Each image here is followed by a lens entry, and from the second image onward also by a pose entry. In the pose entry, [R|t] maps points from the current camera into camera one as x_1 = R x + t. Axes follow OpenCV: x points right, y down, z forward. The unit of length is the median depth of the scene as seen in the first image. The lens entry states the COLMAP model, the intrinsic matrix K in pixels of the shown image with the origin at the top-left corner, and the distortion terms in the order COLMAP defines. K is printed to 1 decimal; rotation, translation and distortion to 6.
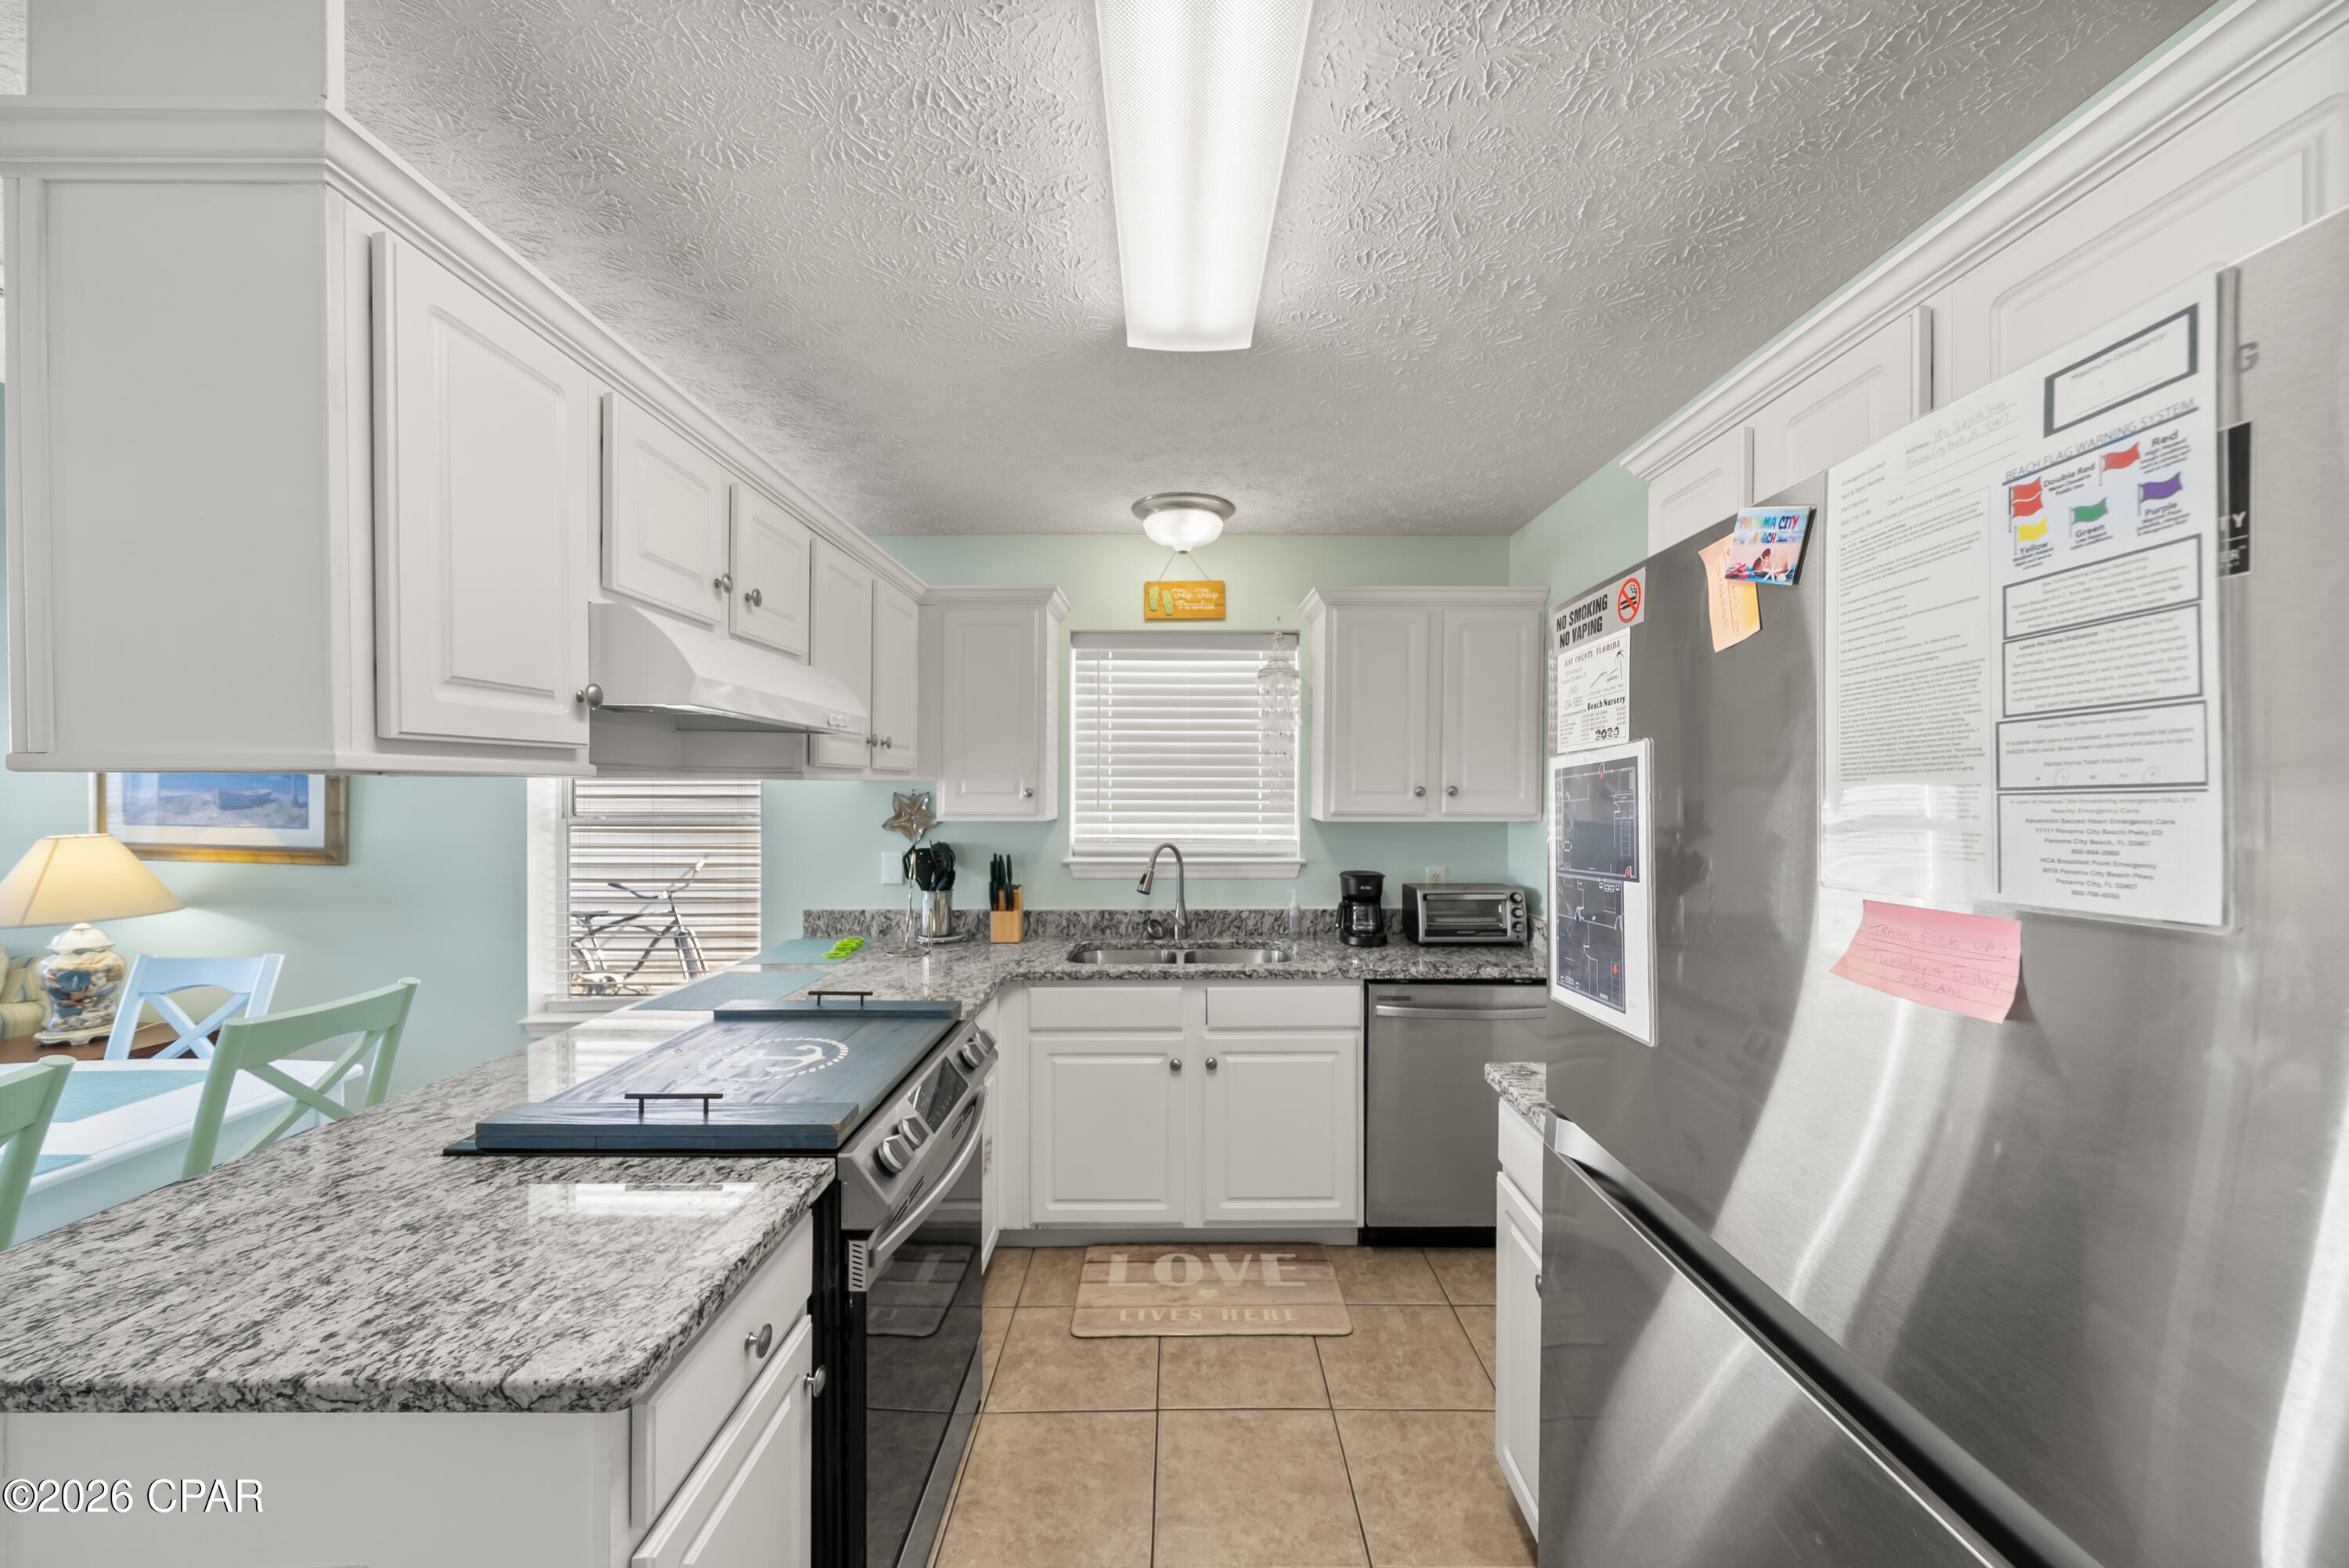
lens RADIAL K [[853.5, 0, 1178.3], [0, 853.5, 790.0], [0, 0, 1]] dist [-0.005632, 0.000850]
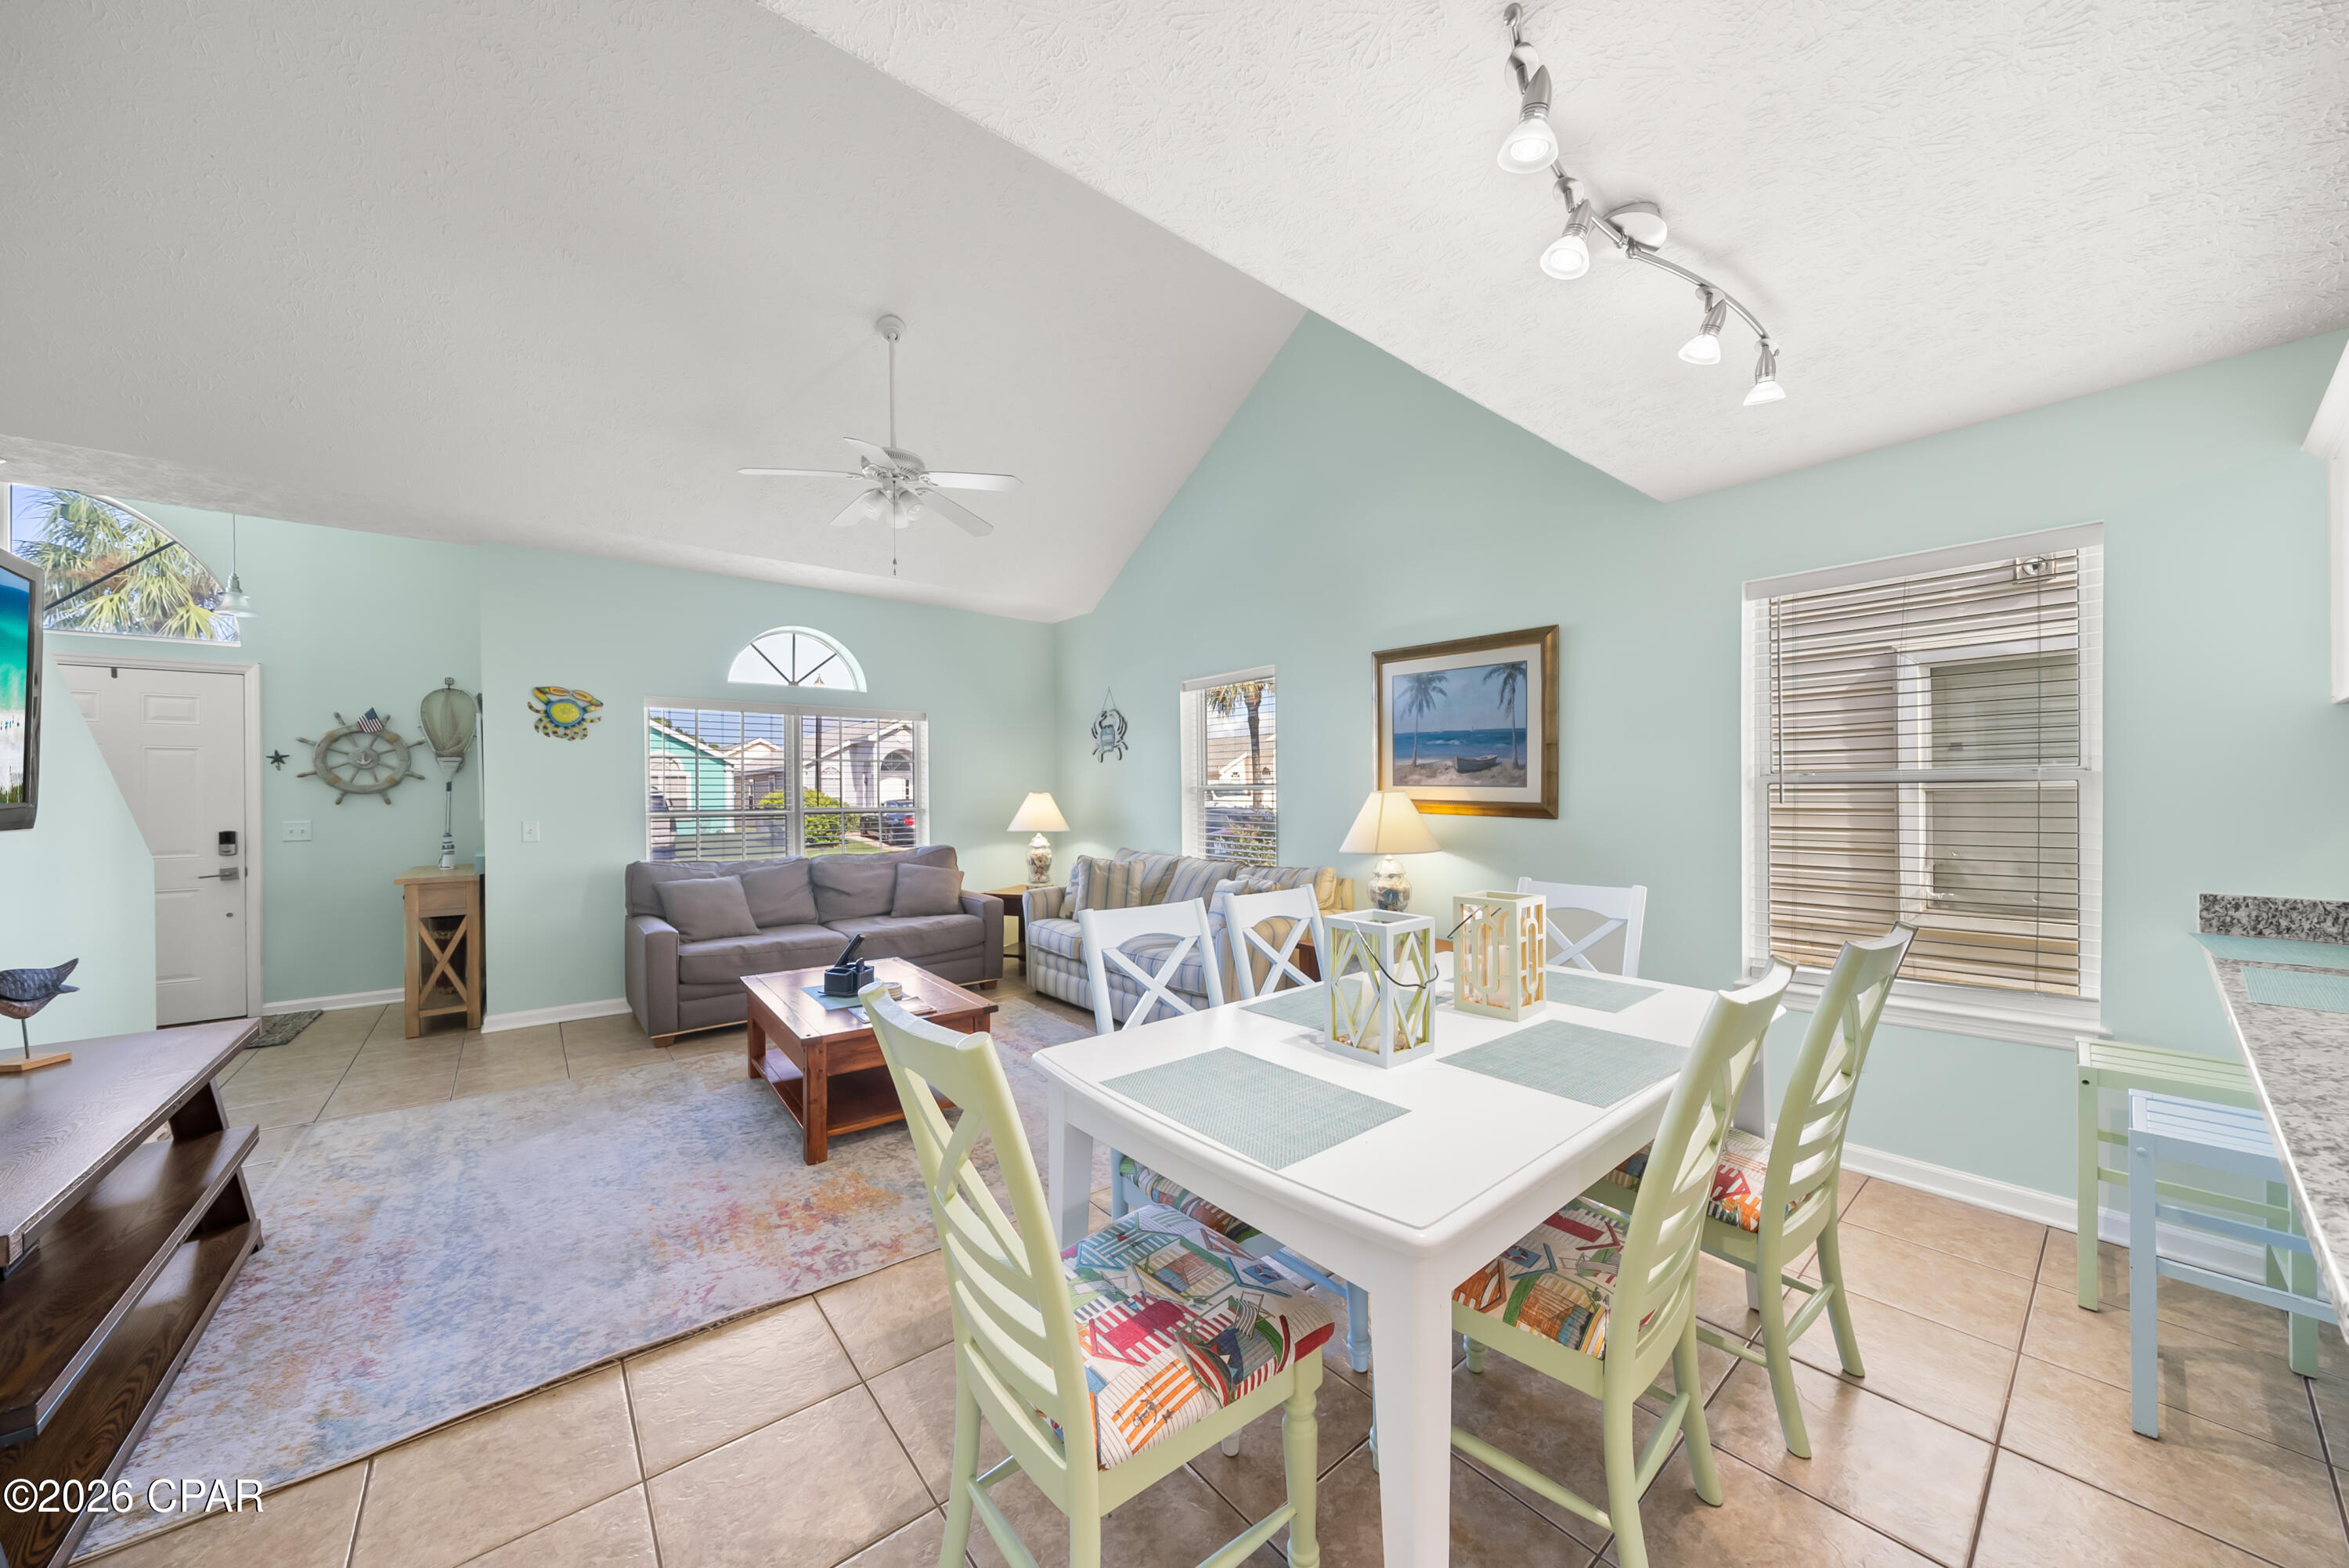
lens RADIAL K [[812.6, 0, 1185.1], [0, 812.6, 794.7], [0, 0, 1]] dist [-0.005615, 0.000099]
pose [[0.632895, -0.004234, -0.774226, -0.500139], [0.007892, 0.999968, 0.000983, 0.056530], [0.774197, -0.006733, 0.632908, -0.080387]]
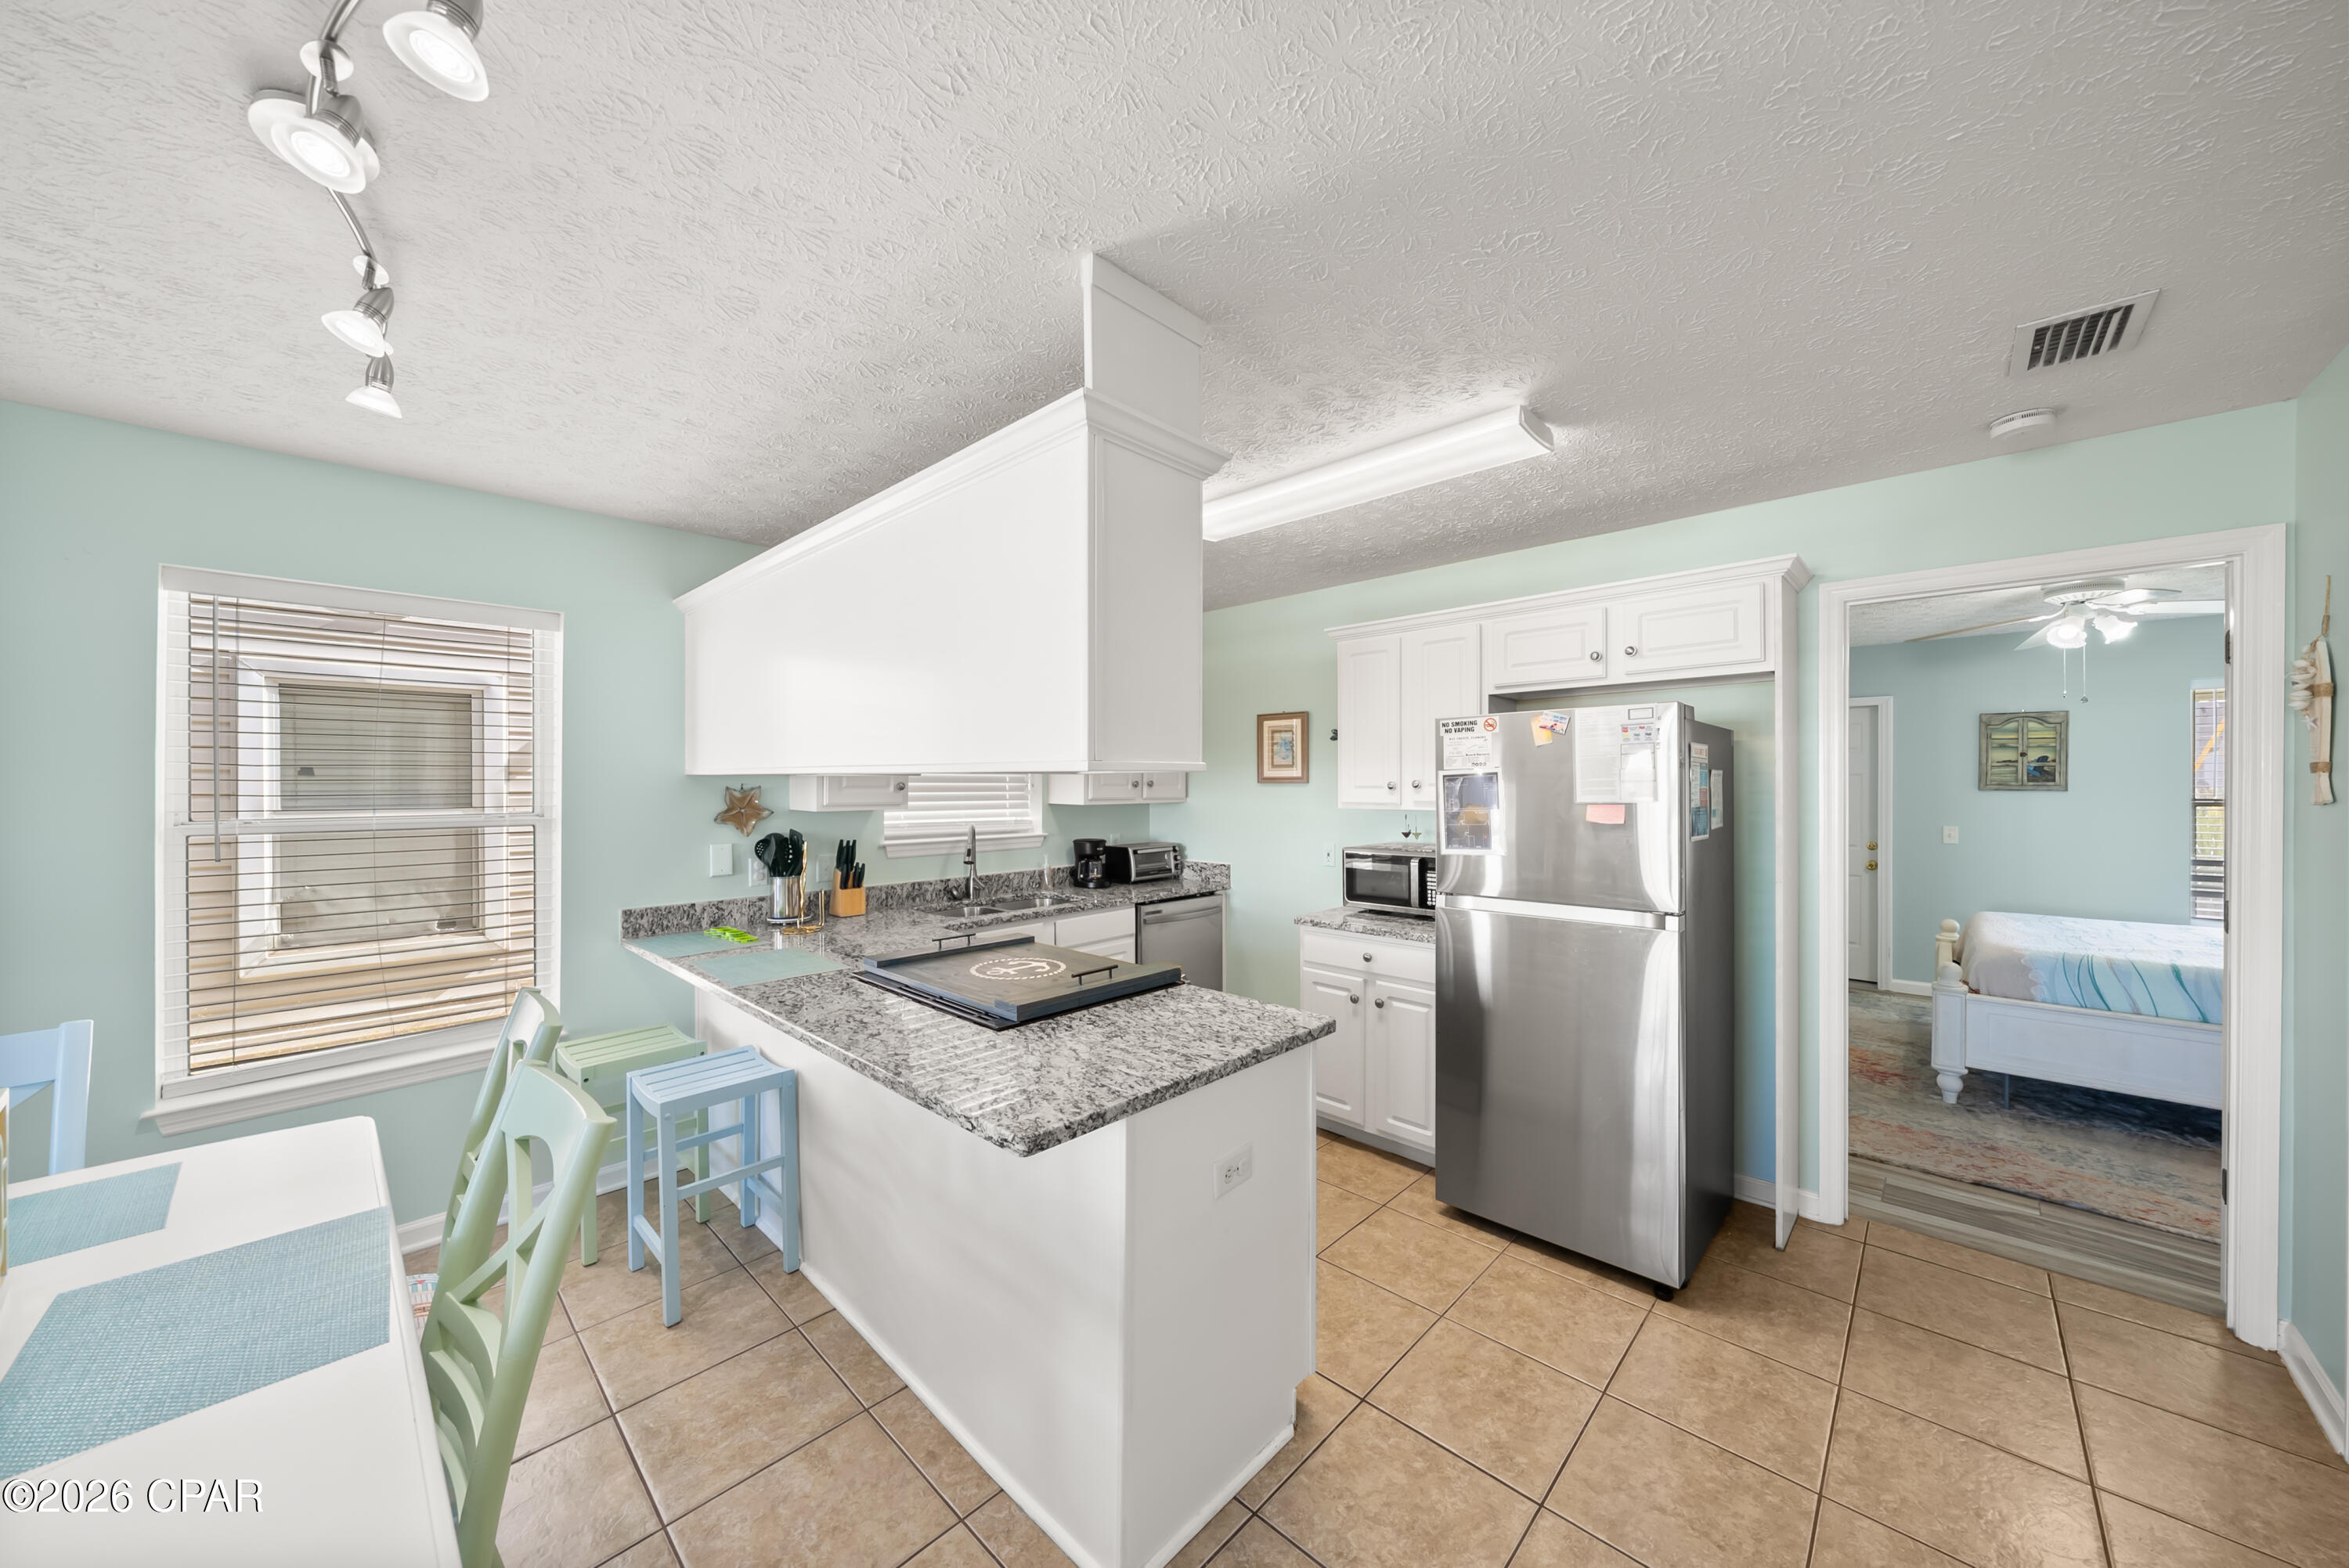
lens RADIAL K [[812.6, 0, 1179.6], [0, 812.6, 782.0], [0, 0, 1]] dist [-0.005615, 0.000099]
pose [[0.690909, 0.000022, 0.722942, -0.730651], [0.002679, 0.999993, -0.002591, 0.001437], [-0.722937, 0.003726, 0.690904, -0.085808]]
